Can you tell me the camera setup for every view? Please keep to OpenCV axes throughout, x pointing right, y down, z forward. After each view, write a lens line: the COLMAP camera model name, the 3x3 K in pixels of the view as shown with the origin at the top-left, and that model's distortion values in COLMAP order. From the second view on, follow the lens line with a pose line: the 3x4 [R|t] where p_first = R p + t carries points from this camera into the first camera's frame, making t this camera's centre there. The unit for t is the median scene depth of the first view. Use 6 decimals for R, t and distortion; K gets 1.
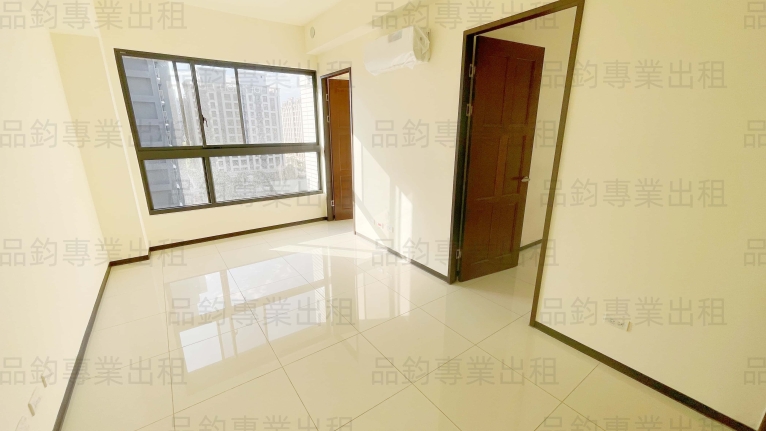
lens RADIAL K [[308.3, 0, 383.4], [0, 308.3, 215.5], [0, 0, 1]] dist [-0.001587, -0.000054]
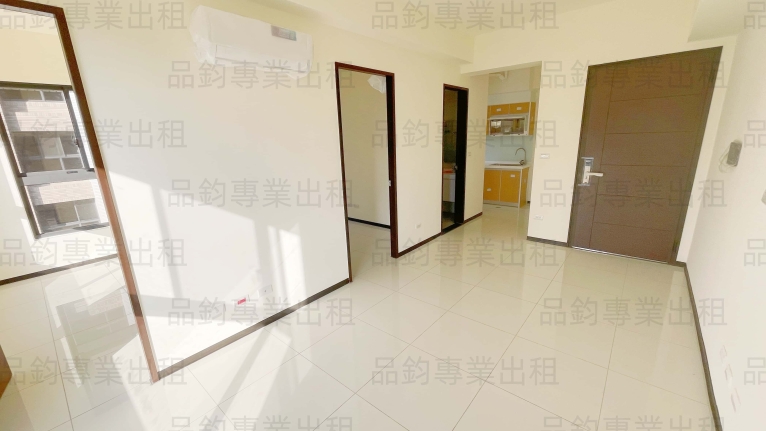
lens RADIAL K [[308.3, 0, 383.2], [0, 308.3, 214.6], [0, 0, 1]] dist [-0.001587, -0.000054]
pose [[-0.247775, -0.231187, 0.940829, -0.707712], [0.278899, 0.912980, 0.297795, -0.264346], [-0.927805, 0.336183, -0.161736, 0.857573]]
